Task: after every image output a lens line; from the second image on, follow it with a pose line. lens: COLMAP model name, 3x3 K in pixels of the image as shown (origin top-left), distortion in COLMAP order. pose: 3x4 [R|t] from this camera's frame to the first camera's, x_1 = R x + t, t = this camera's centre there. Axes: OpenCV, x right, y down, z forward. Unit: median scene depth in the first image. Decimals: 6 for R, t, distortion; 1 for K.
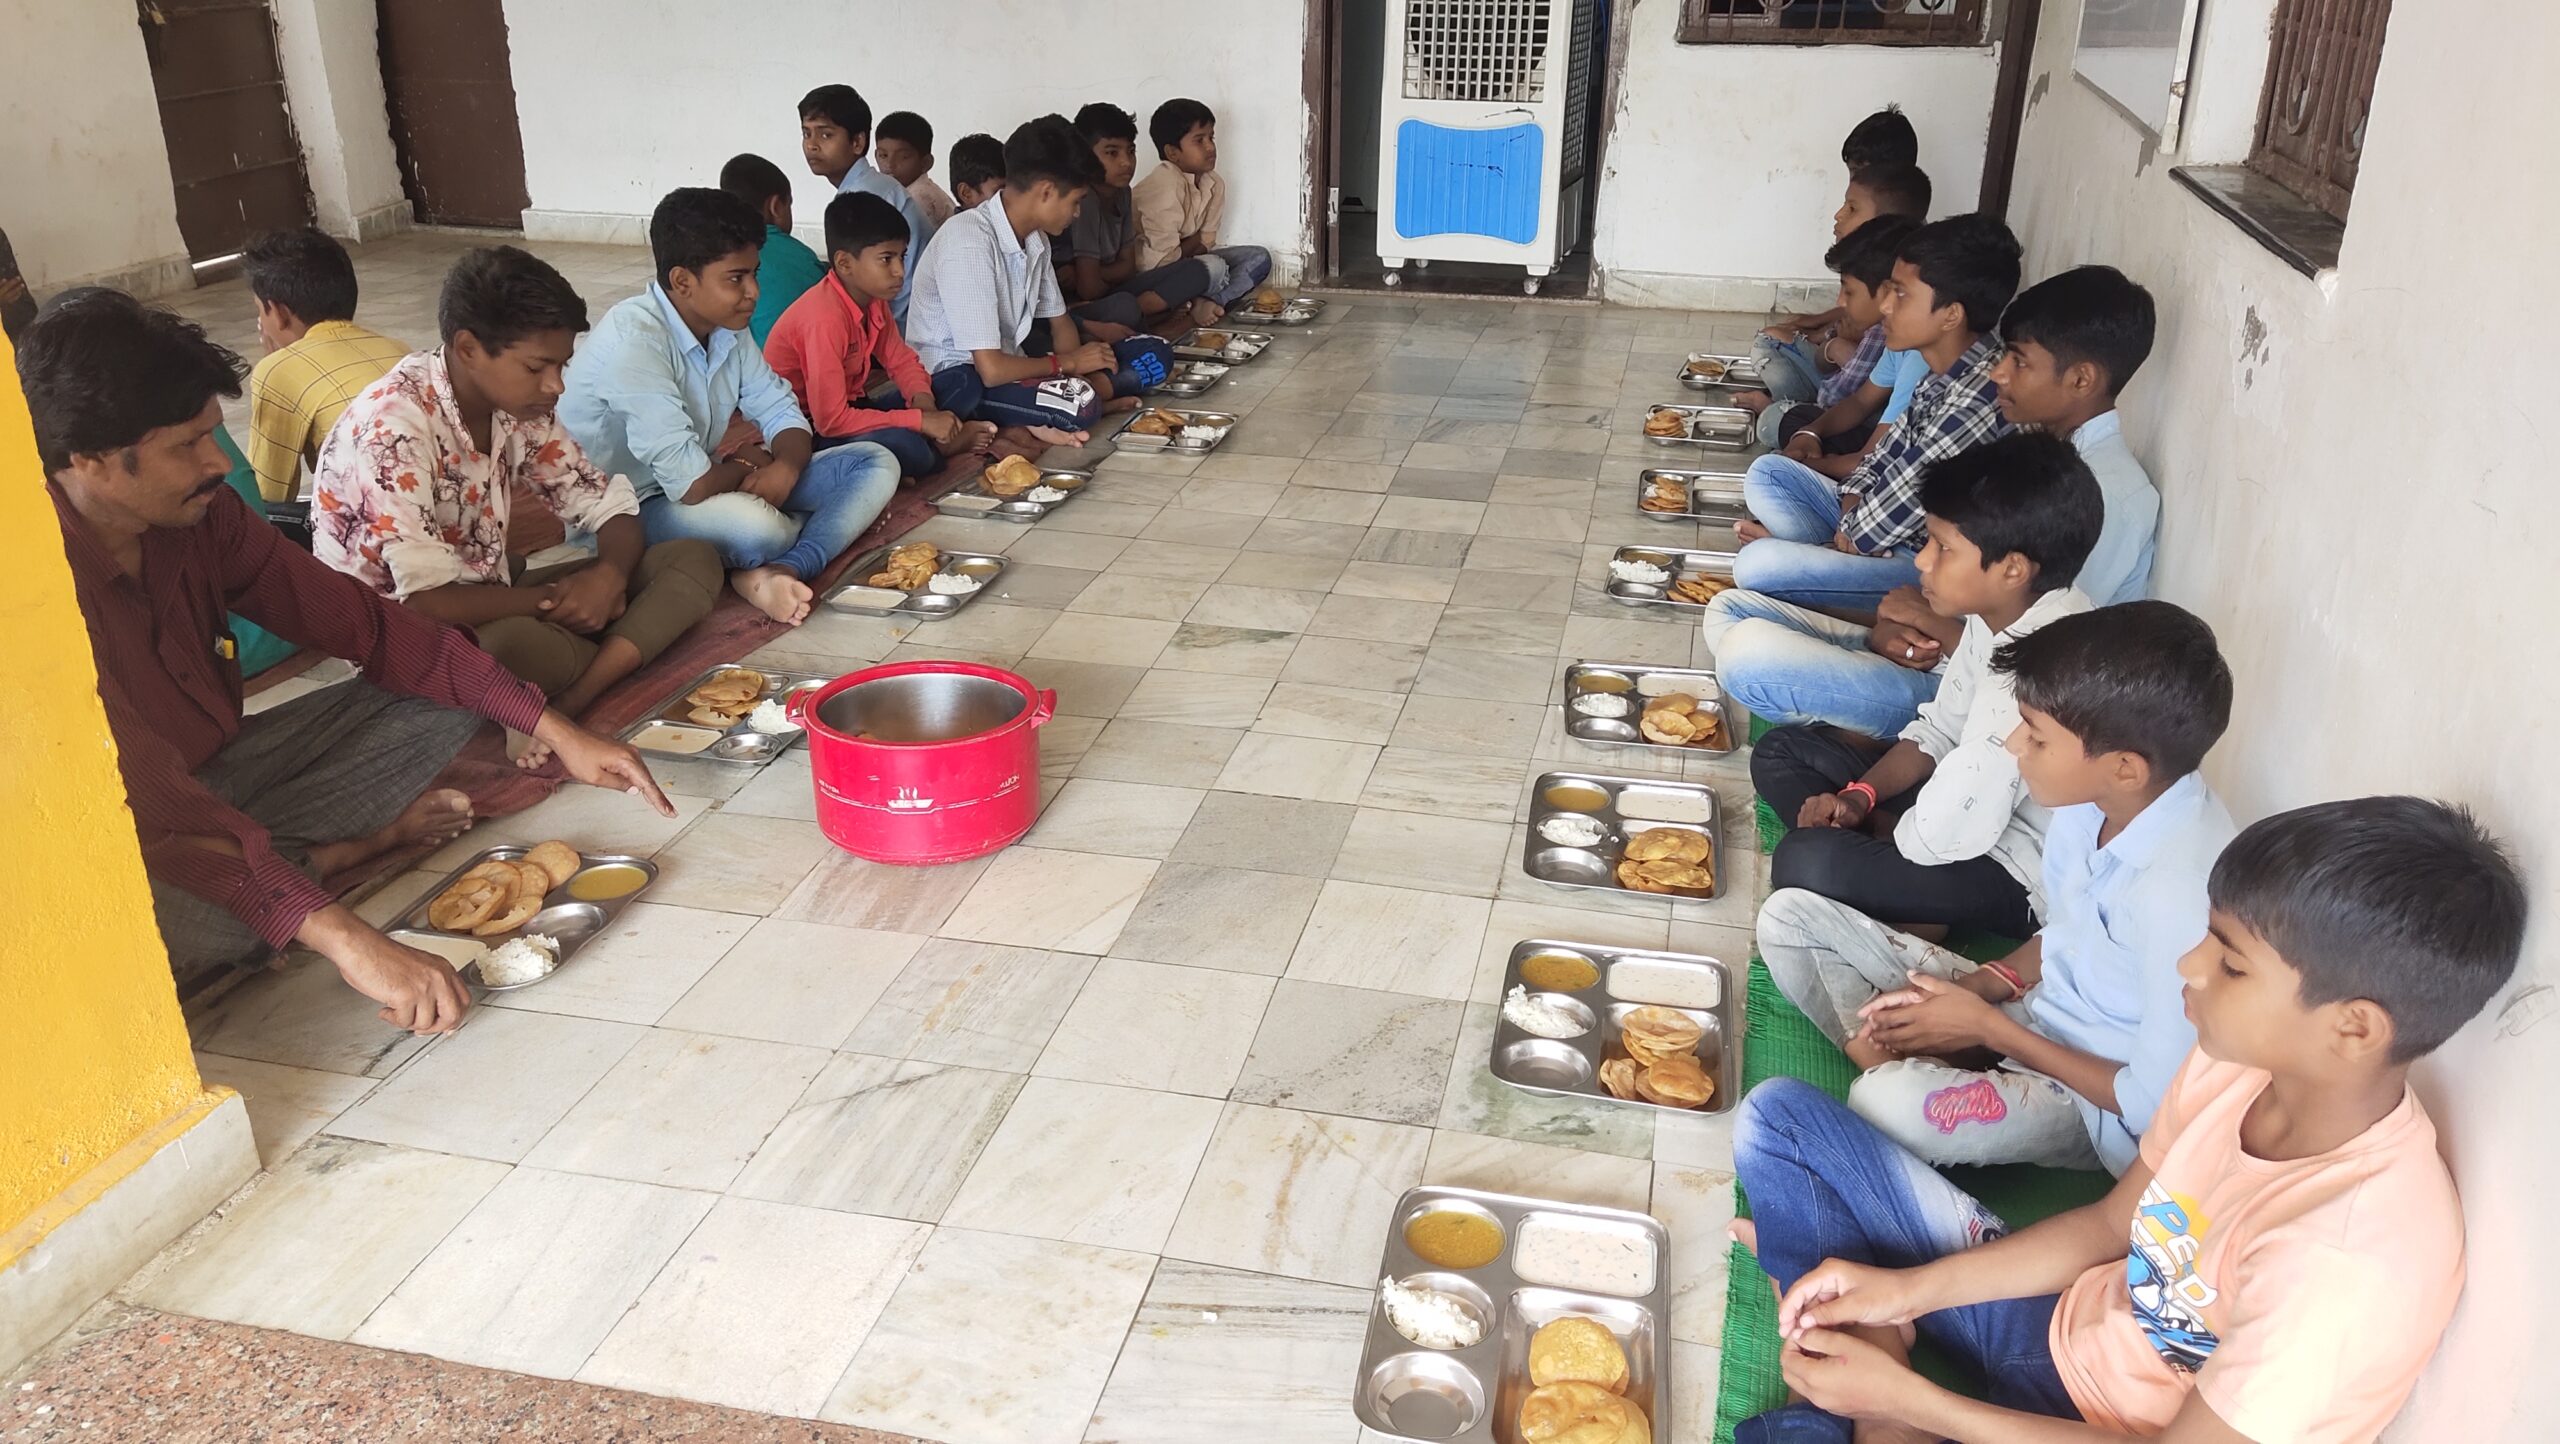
lens RADIAL K [[1902.2, 0, 1269.8], [0, 1902.2, 708.3], [0, 0, 1]] dist [0.099011, -0.153893]
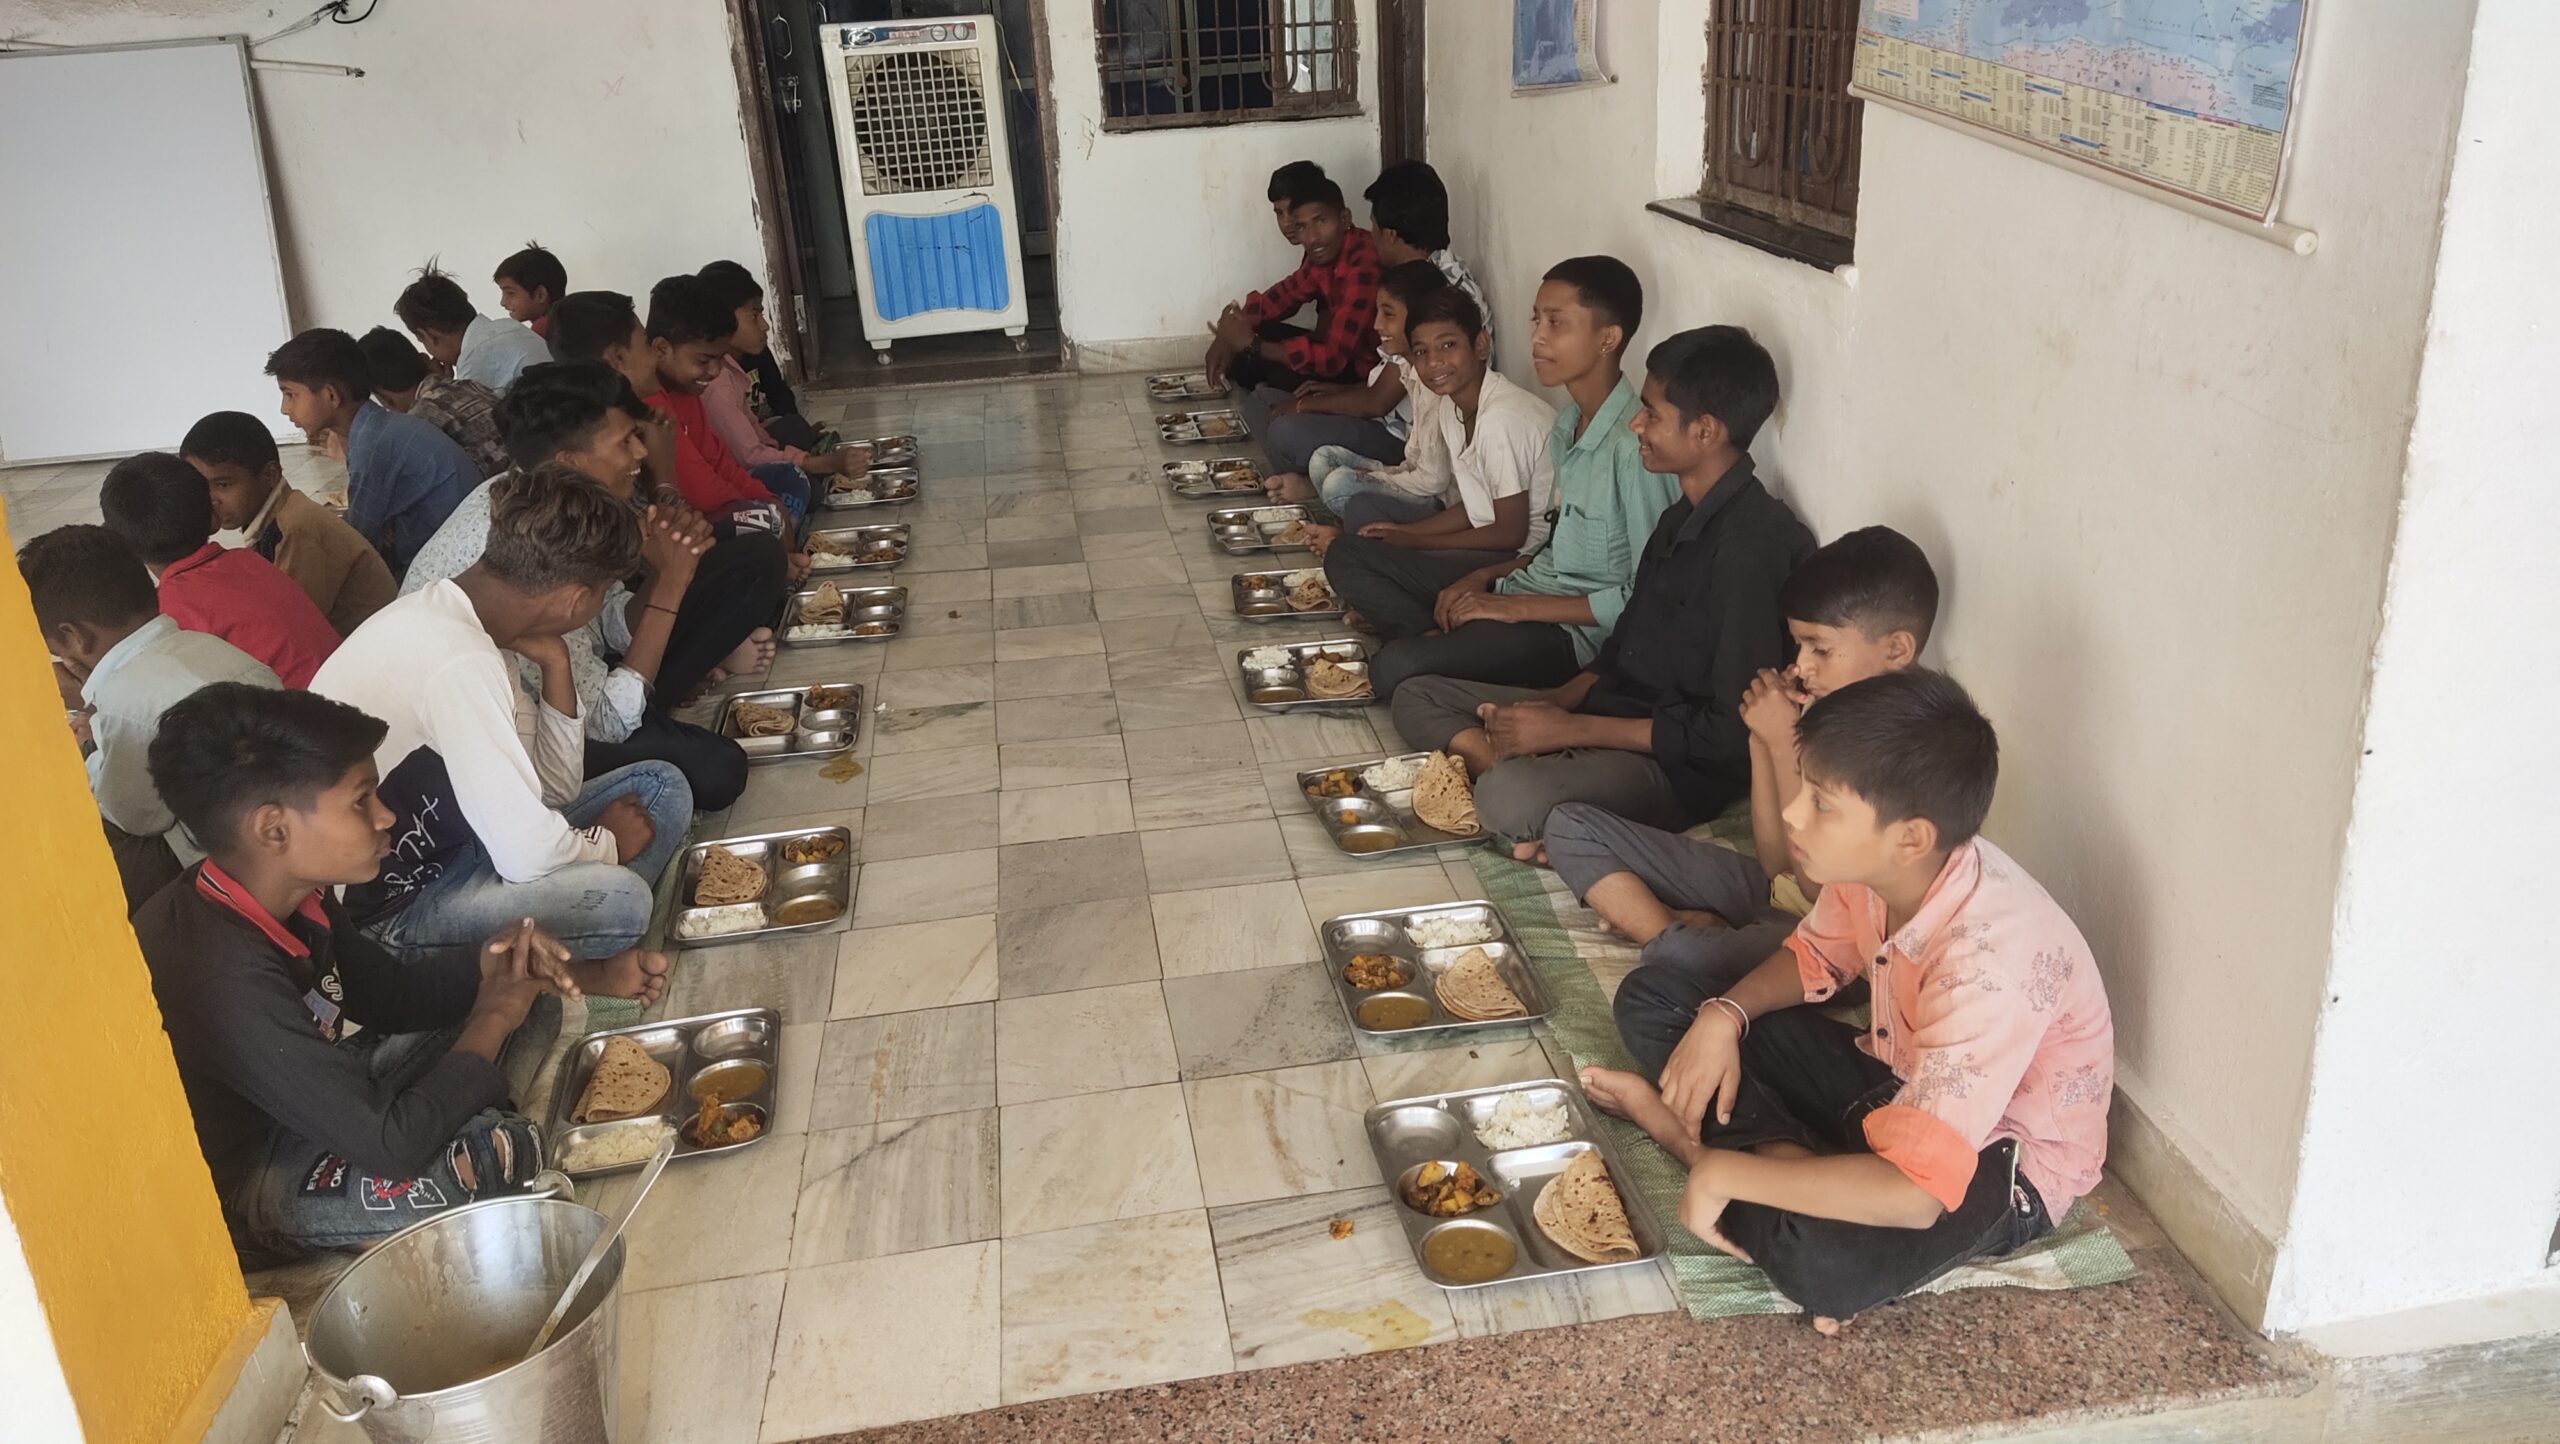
lens RADIAL K [[1902.2, 0, 1269.8], [0, 1902.2, 708.3], [0, 0, 1]] dist [0.099011, -0.153893]
pose [[0.931960, -0.181626, 0.313788, -0.222980], [0.193596, 0.981055, -0.007135, 0.003475], [-0.306547, 0.067398, 0.949466, -0.088848]]
